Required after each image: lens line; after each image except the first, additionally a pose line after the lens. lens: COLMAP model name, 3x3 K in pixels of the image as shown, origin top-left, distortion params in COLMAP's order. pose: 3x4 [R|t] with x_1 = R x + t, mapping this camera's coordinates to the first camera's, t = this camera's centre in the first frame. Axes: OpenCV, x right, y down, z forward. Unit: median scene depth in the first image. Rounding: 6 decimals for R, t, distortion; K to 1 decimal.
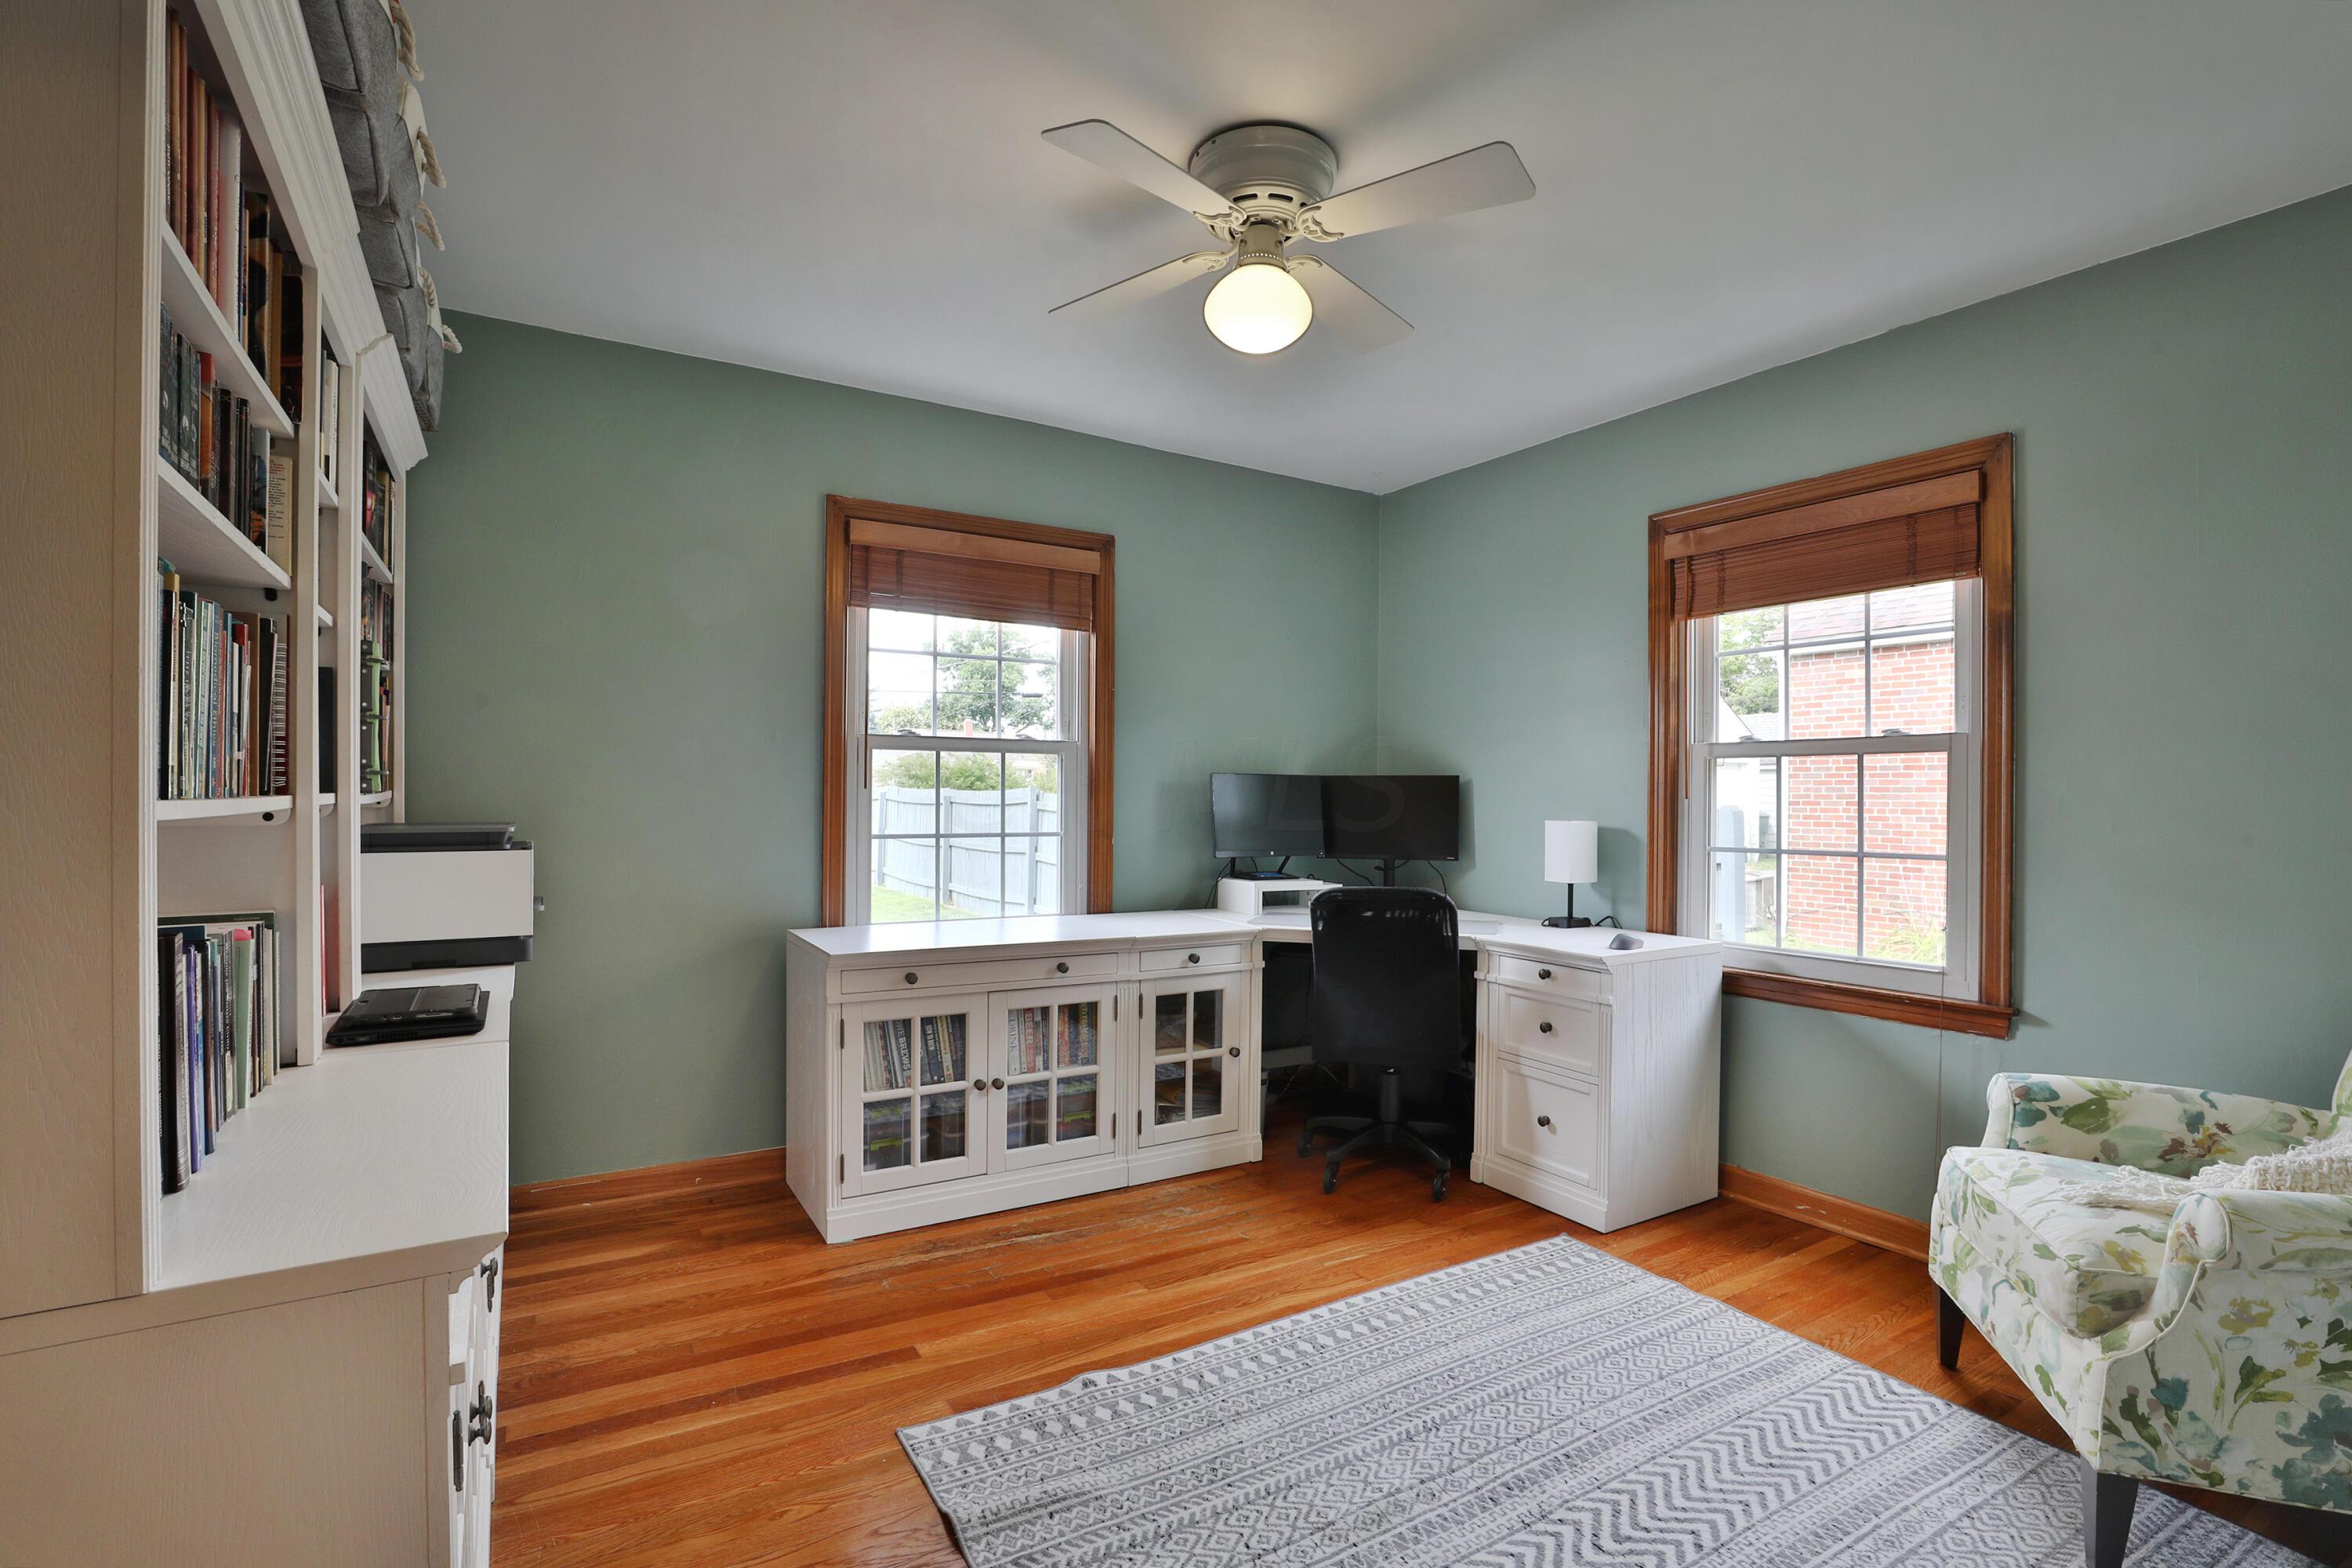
lens RADIAL K [[1096.8, 0, 1176.7], [0, 1096.8, 794.9], [0, 0, 1]] dist [-0.002588, -0.000182]
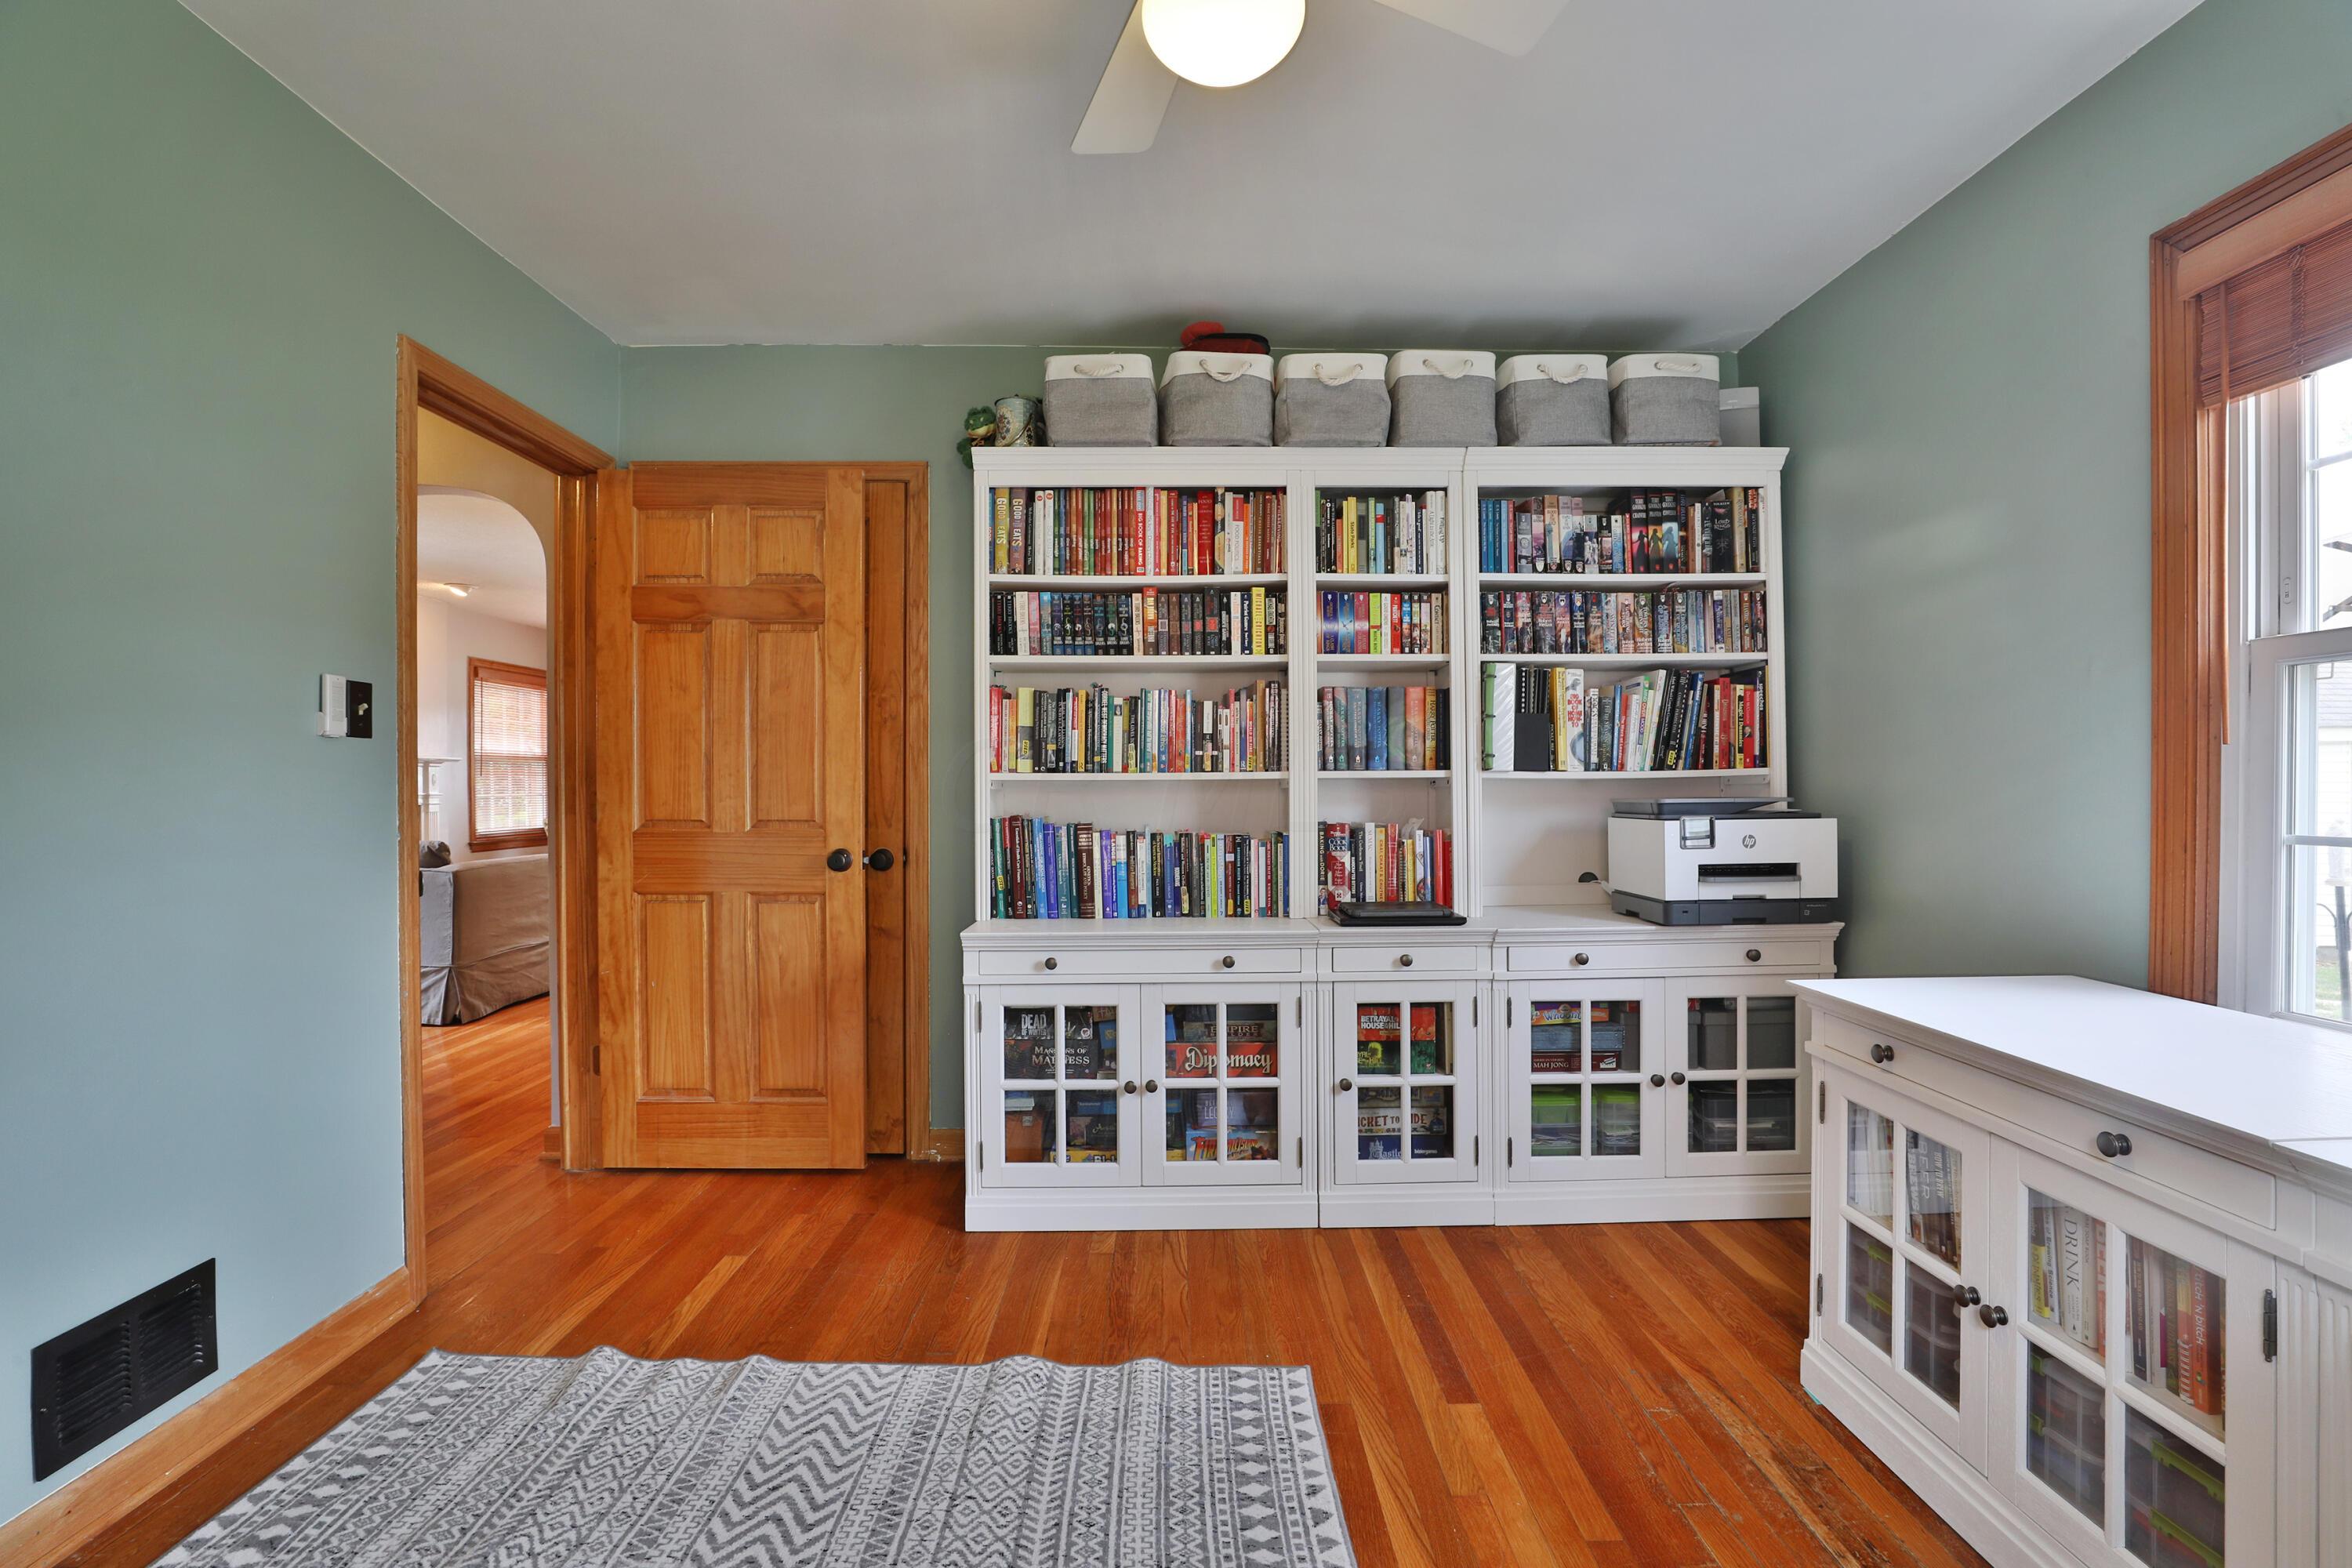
lens RADIAL K [[1096.8, 0, 1181.6], [0, 1096.8, 785.6], [0, 0, 1]] dist [-0.002588, -0.000182]
pose [[-0.504929, -0.005784, -0.863141, 0.637424], [-0.000659, 0.999980, -0.006316, 0.027628], [0.863160, -0.002620, -0.504923, 1.272834]]
